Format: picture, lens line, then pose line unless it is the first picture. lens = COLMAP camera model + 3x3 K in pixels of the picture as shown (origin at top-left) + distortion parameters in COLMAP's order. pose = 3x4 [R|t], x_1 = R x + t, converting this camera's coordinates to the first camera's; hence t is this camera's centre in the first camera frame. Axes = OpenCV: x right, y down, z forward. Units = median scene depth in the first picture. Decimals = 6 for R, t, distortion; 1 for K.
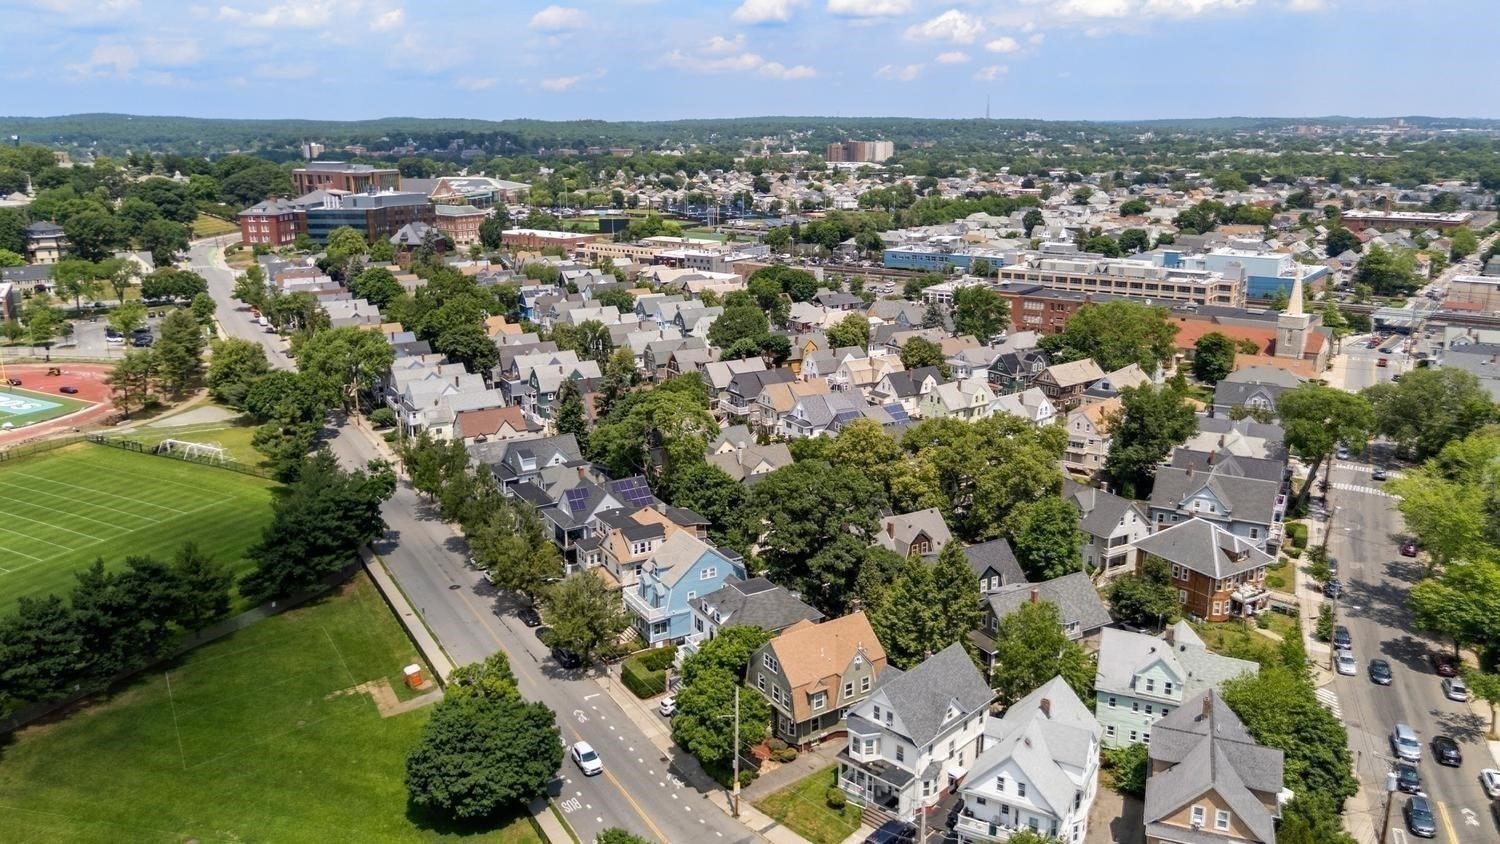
lens RADIAL K [[1104.5, 0, 750.2], [0, 1104.5, 425.5], [0, 0, 1]] dist [0.050176, -0.031920]
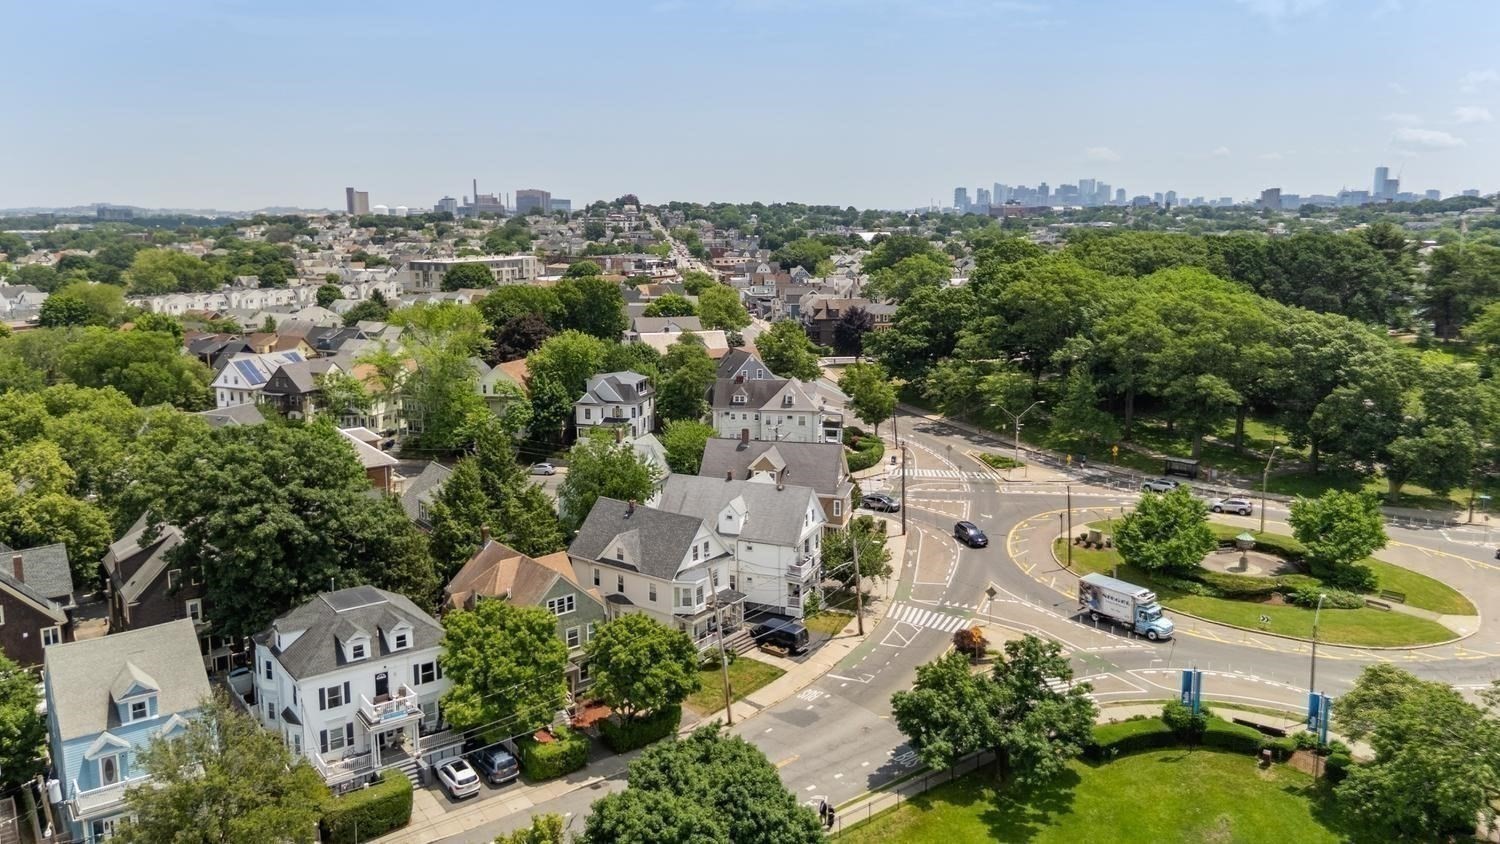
lens RADIAL K [[1104.5, 0, 750.2], [0, 1104.5, 428.7], [0, 0, 1]] dist [0.050176, -0.031920]
pose [[-0.107357, -0.191953, 0.975515, -0.358919], [0.266587, 0.939697, 0.214243, -0.013348], [-0.957813, 0.283060, -0.049711, 0.444078]]
